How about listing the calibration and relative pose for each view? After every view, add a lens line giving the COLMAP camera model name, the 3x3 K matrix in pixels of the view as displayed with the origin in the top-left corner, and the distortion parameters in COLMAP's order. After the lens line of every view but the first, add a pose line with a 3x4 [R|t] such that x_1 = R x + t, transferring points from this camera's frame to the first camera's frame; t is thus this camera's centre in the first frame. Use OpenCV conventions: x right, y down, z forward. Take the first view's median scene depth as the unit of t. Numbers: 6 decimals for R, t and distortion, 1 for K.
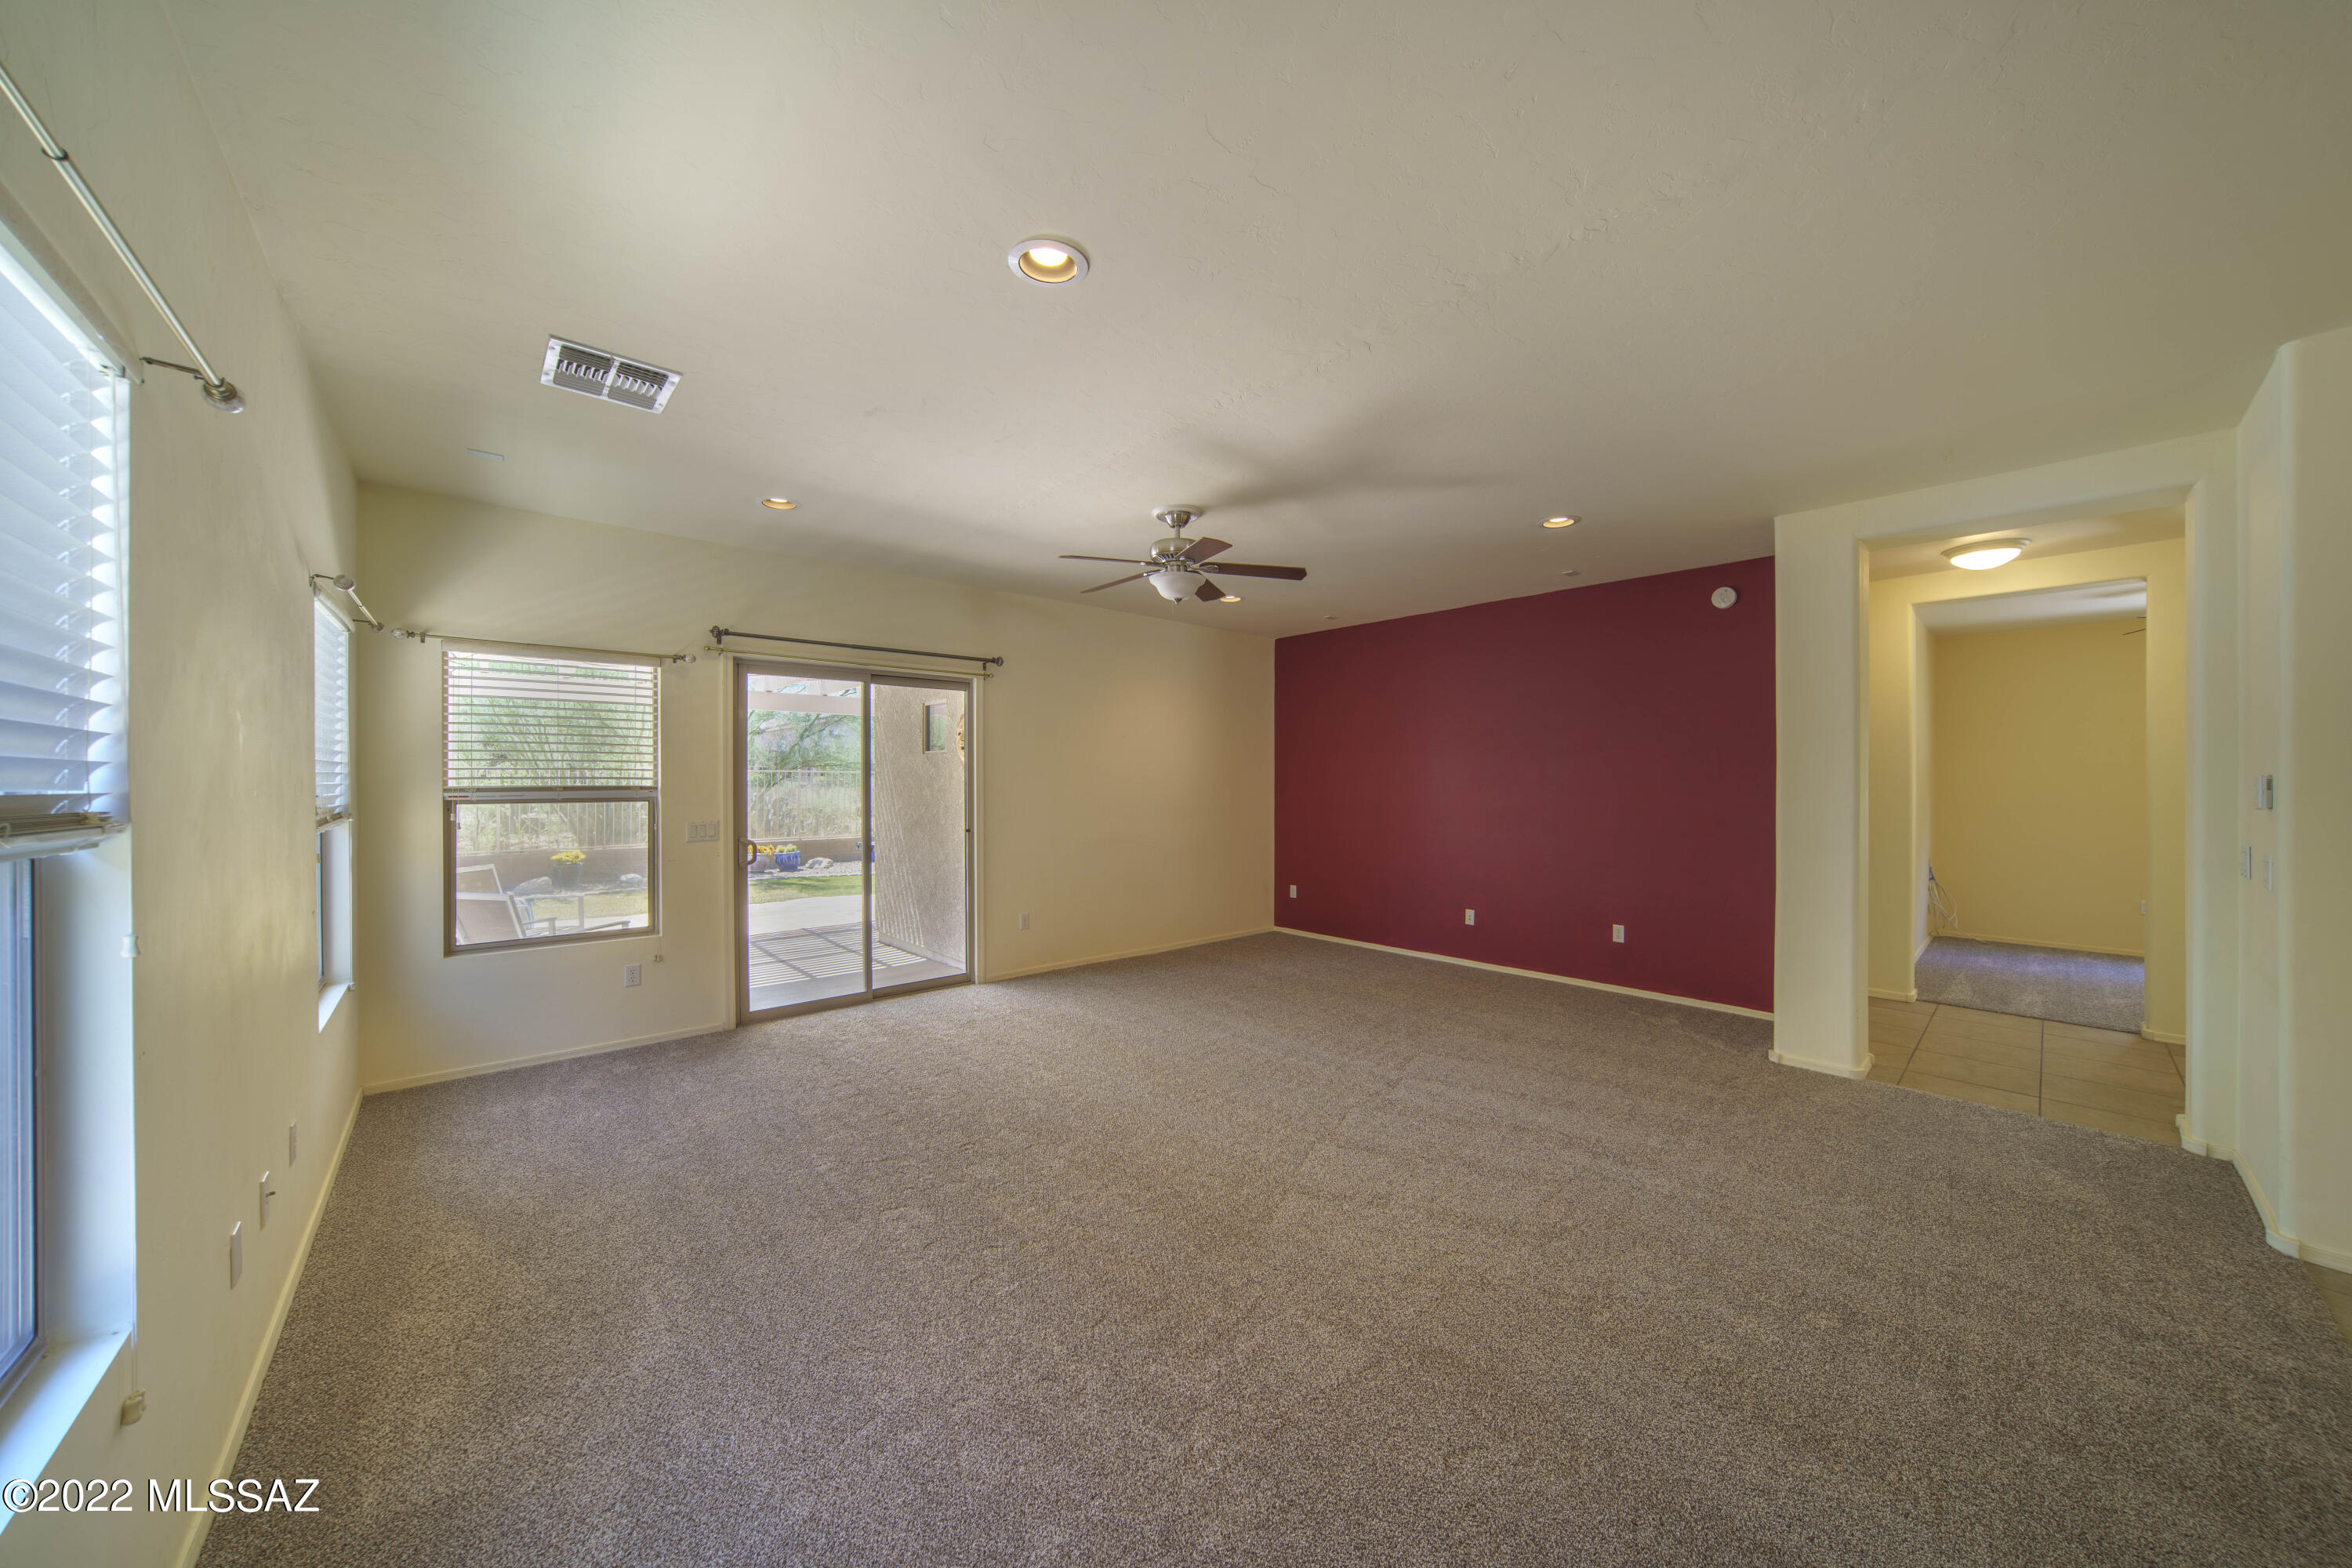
lens RADIAL K [[797.9, 0, 1170.2], [0, 797.9, 780.4], [0, 0, 1]] dist [-0.025681, 0.006512]
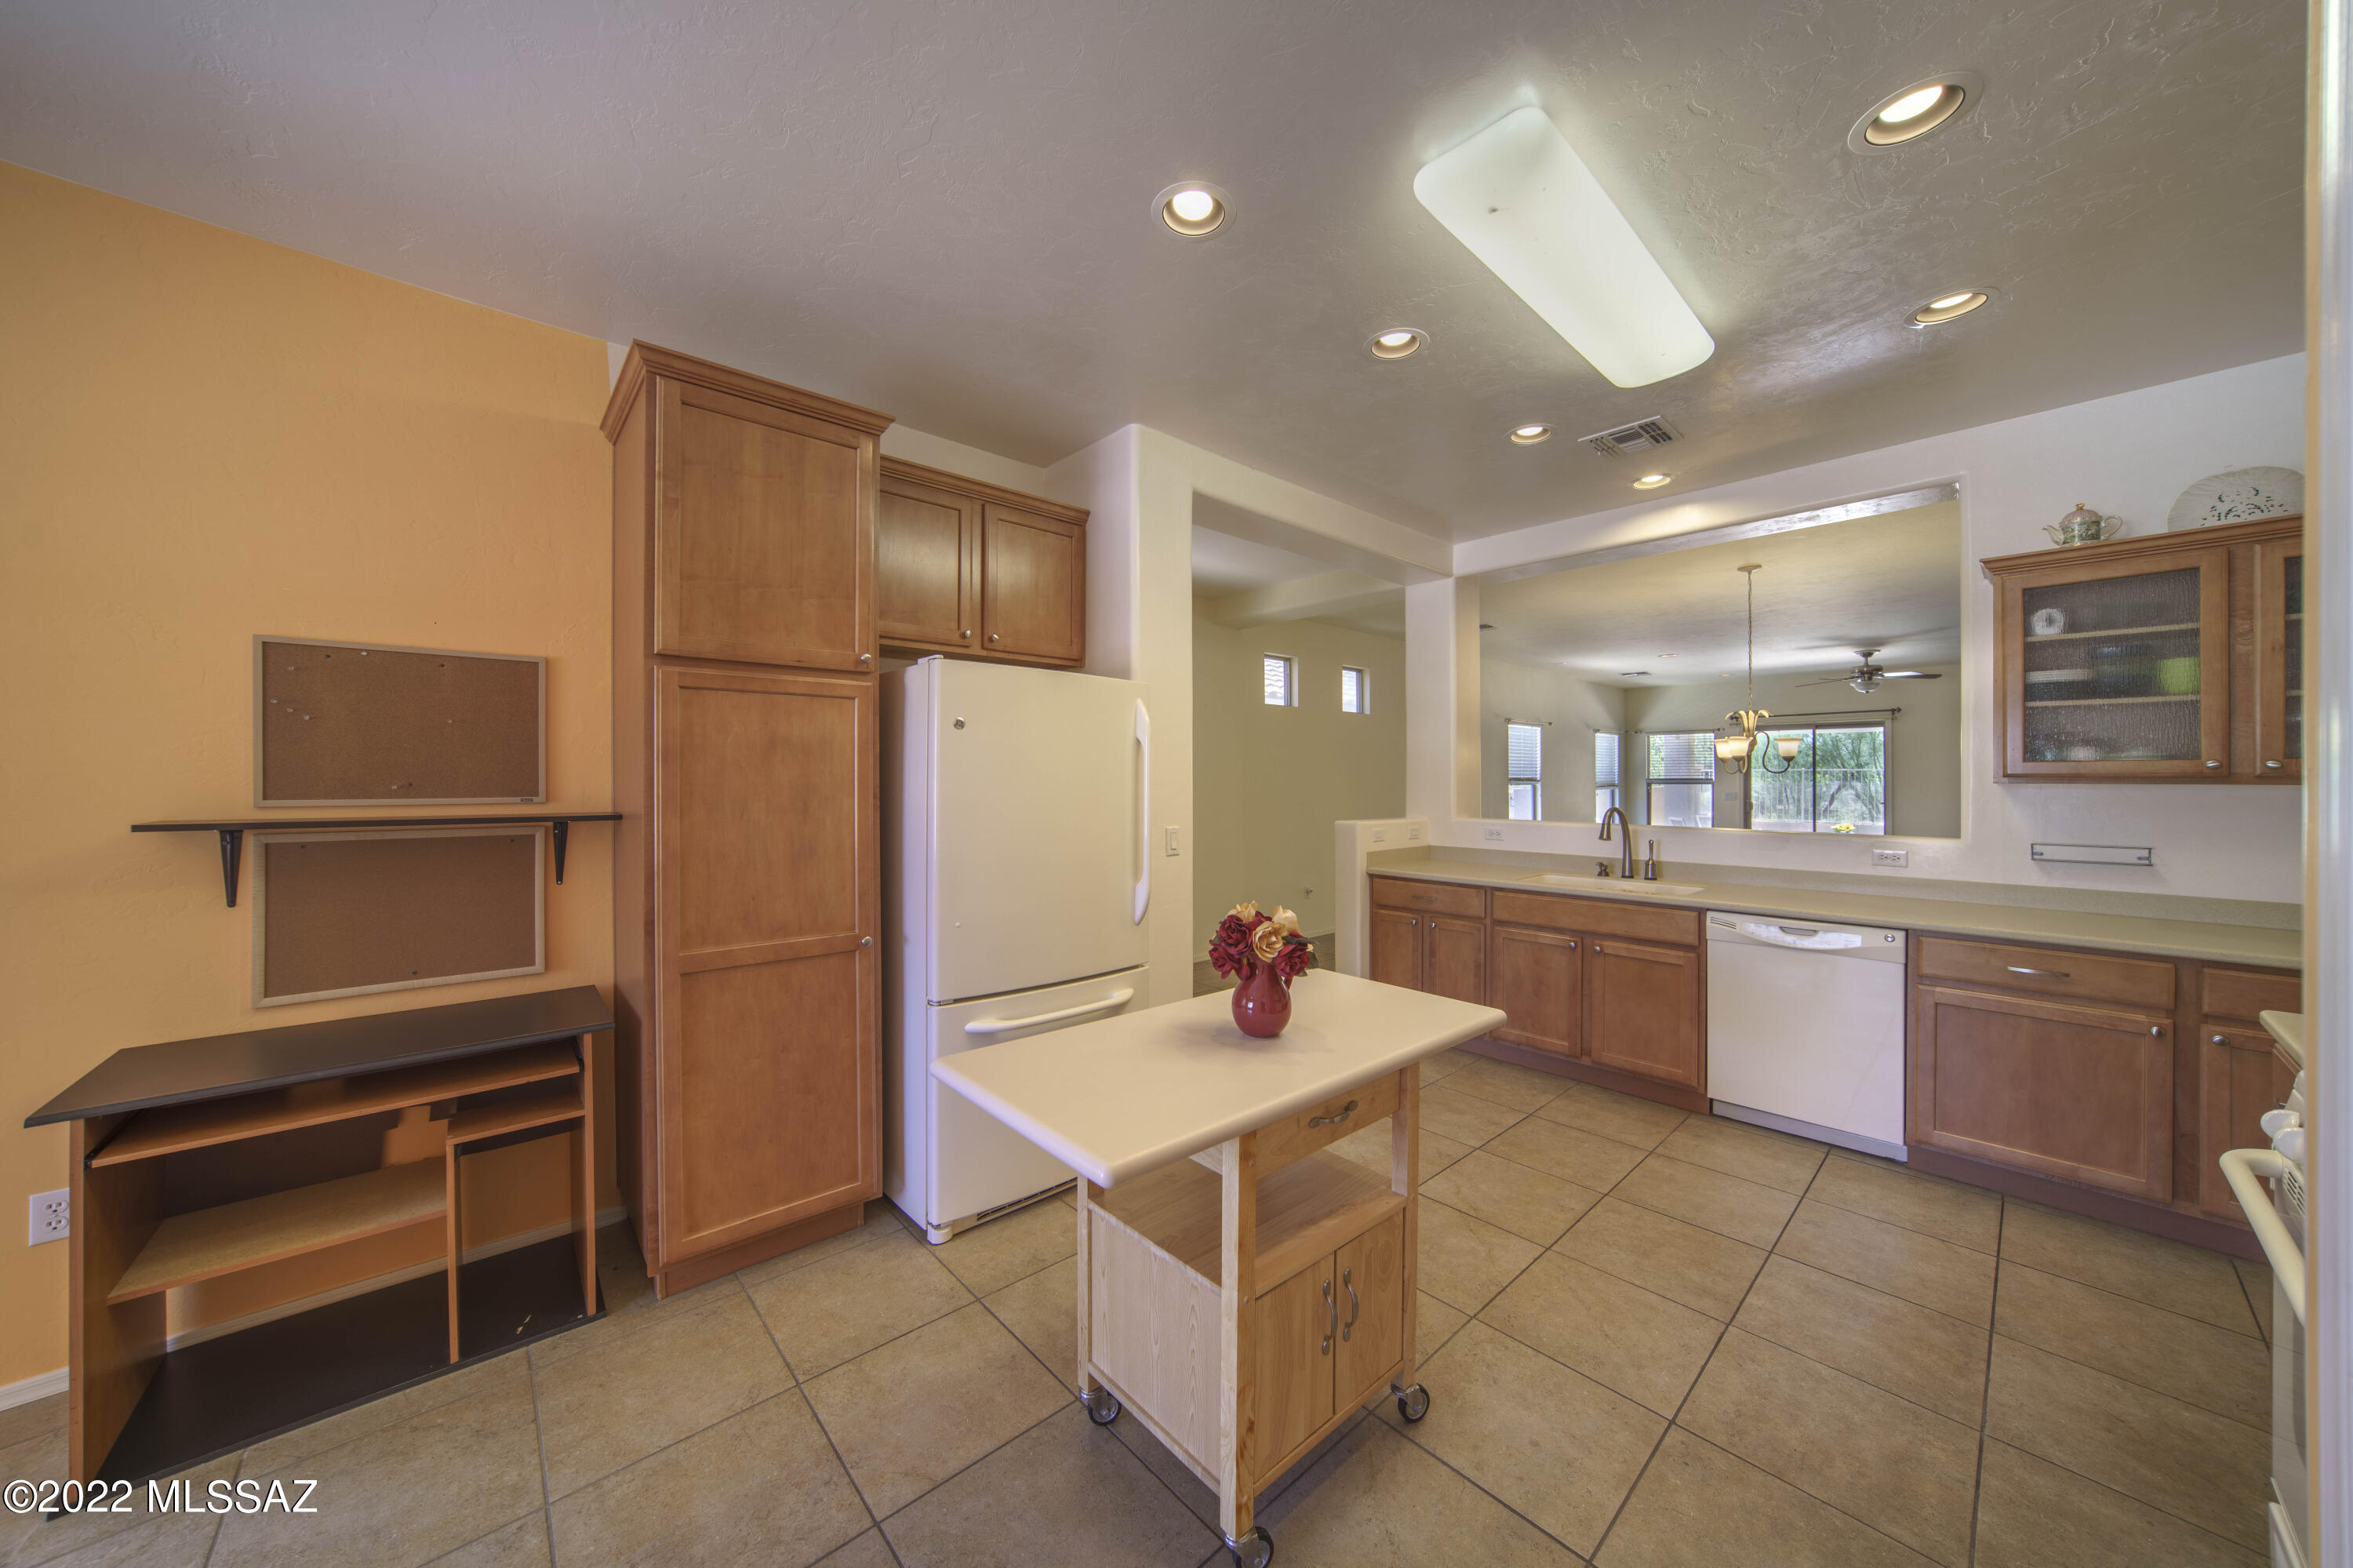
lens RADIAL K [[798.3, 0, 1170.7], [0, 798.3, 780.4], [0, 0, 1]] dist [-0.025681, 0.006512]
pose [[0.016824, 0.001522, -0.999857, 0.957887], [0.000060, 0.999999, 0.001524, 0.004115], [0.999858, -0.000086, 0.016824, -0.425329]]
